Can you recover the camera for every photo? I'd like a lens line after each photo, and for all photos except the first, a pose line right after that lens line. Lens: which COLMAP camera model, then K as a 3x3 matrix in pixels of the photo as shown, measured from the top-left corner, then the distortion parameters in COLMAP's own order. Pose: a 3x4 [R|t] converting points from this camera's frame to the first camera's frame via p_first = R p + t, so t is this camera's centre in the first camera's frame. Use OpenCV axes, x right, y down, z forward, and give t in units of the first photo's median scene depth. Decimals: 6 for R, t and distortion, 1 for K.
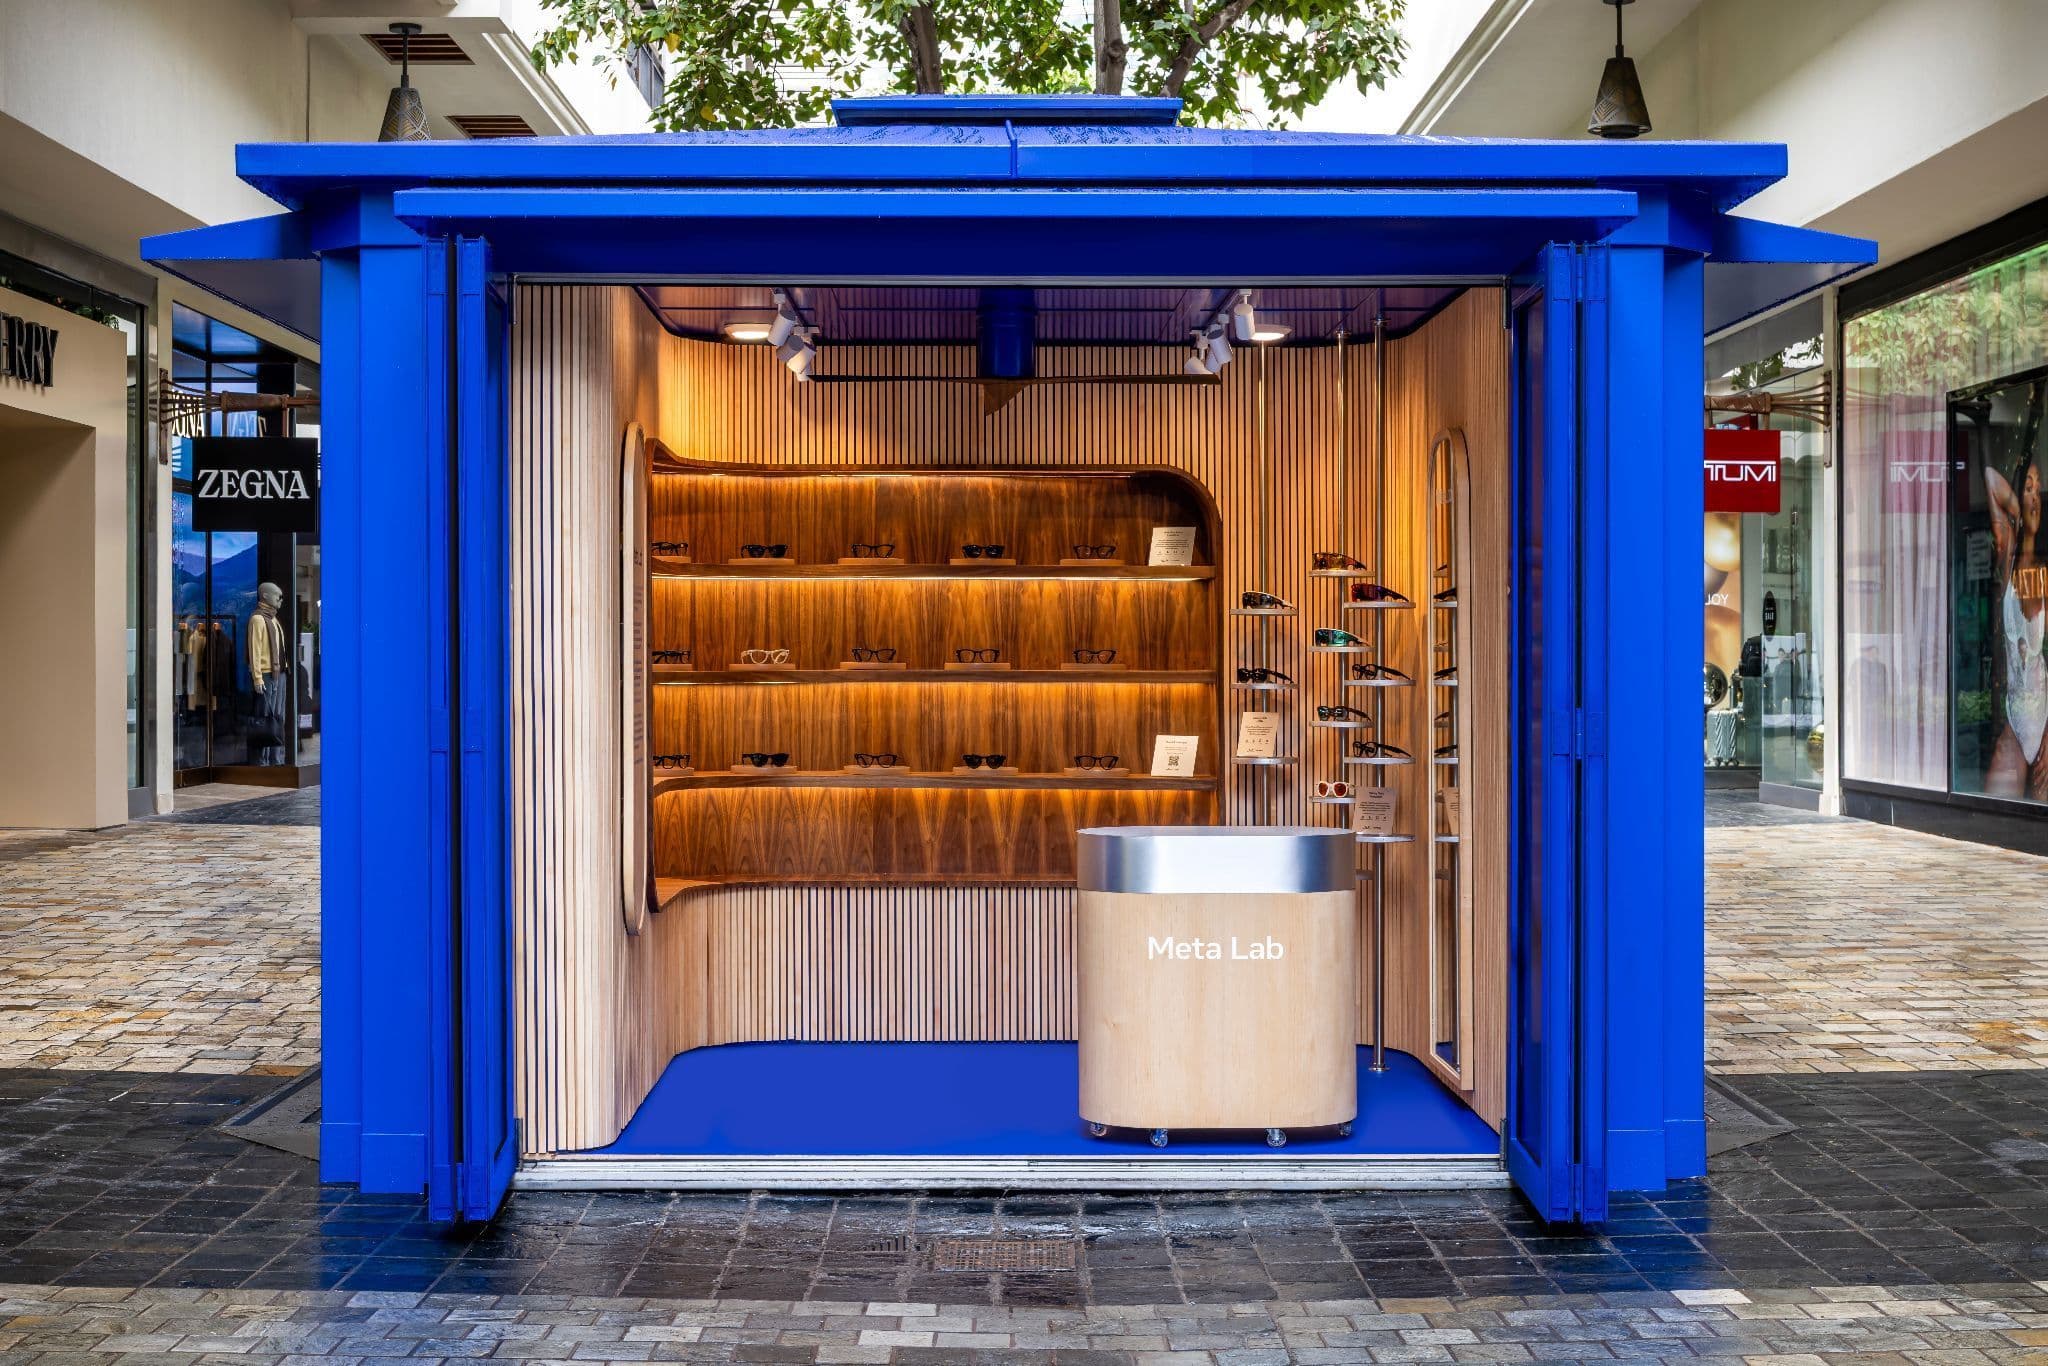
lens RADIAL K [[2875.8, 0, 1023.2], [0, 2875.8, 676.4], [0, 0, 1]] dist [-0.032196, 0.000000]
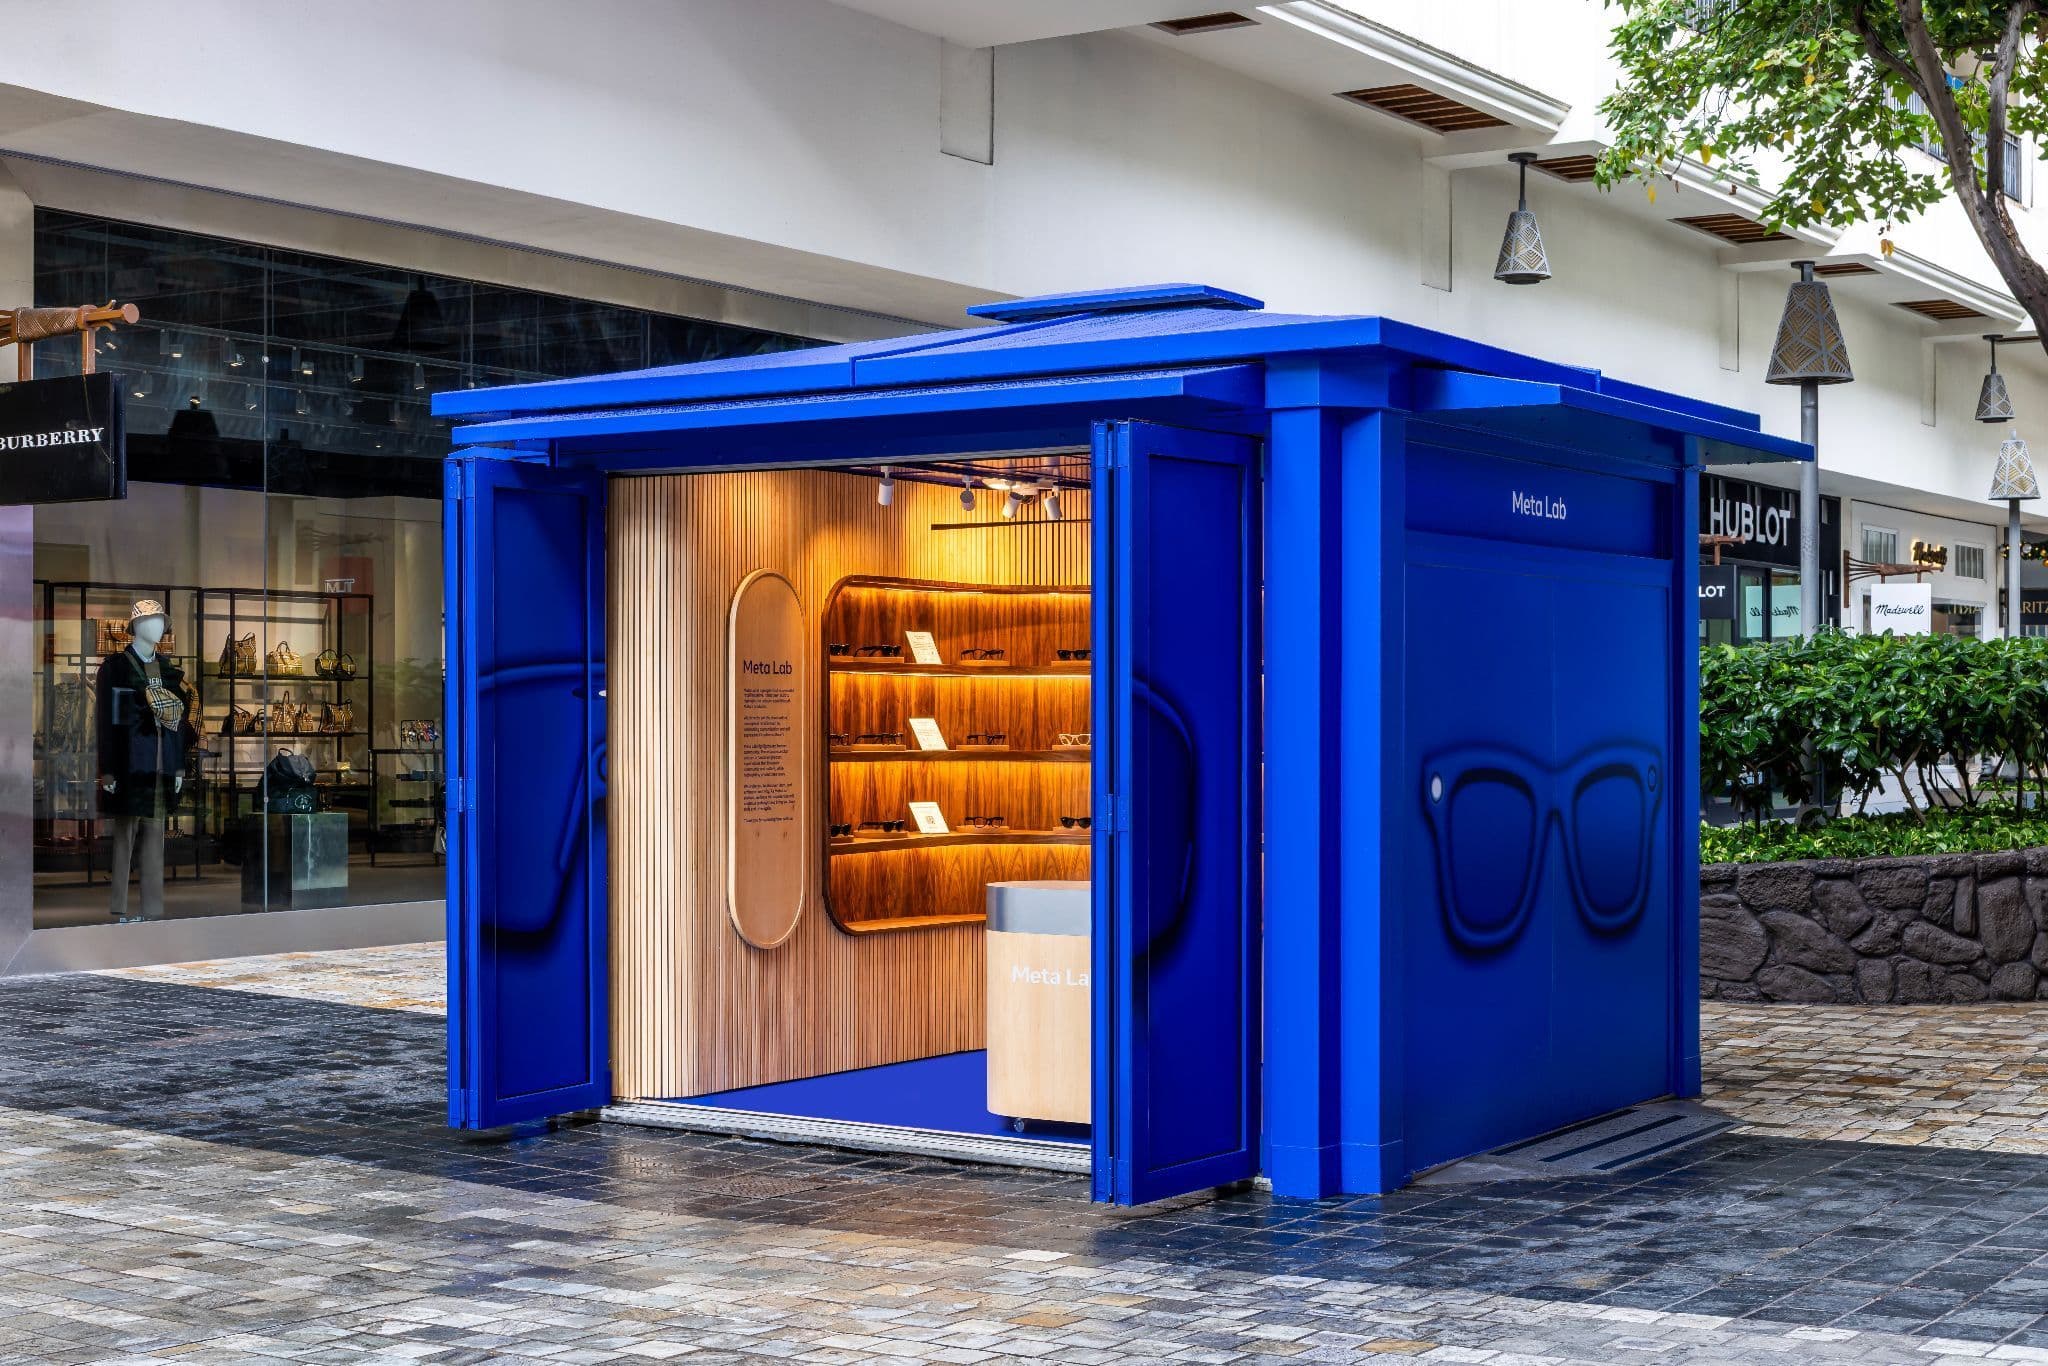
lens RADIAL K [[2875.8, 0, 1021.9], [0, 2875.8, 689.3], [0, 0, 1]] dist [-0.032196, 0.000000]
pose [[0.828944, -0.001587, -0.559329, 0.582788], [-0.007971, 0.999861, -0.014650, -0.010264], [0.559275, 0.016602, 0.828816, -0.042911]]
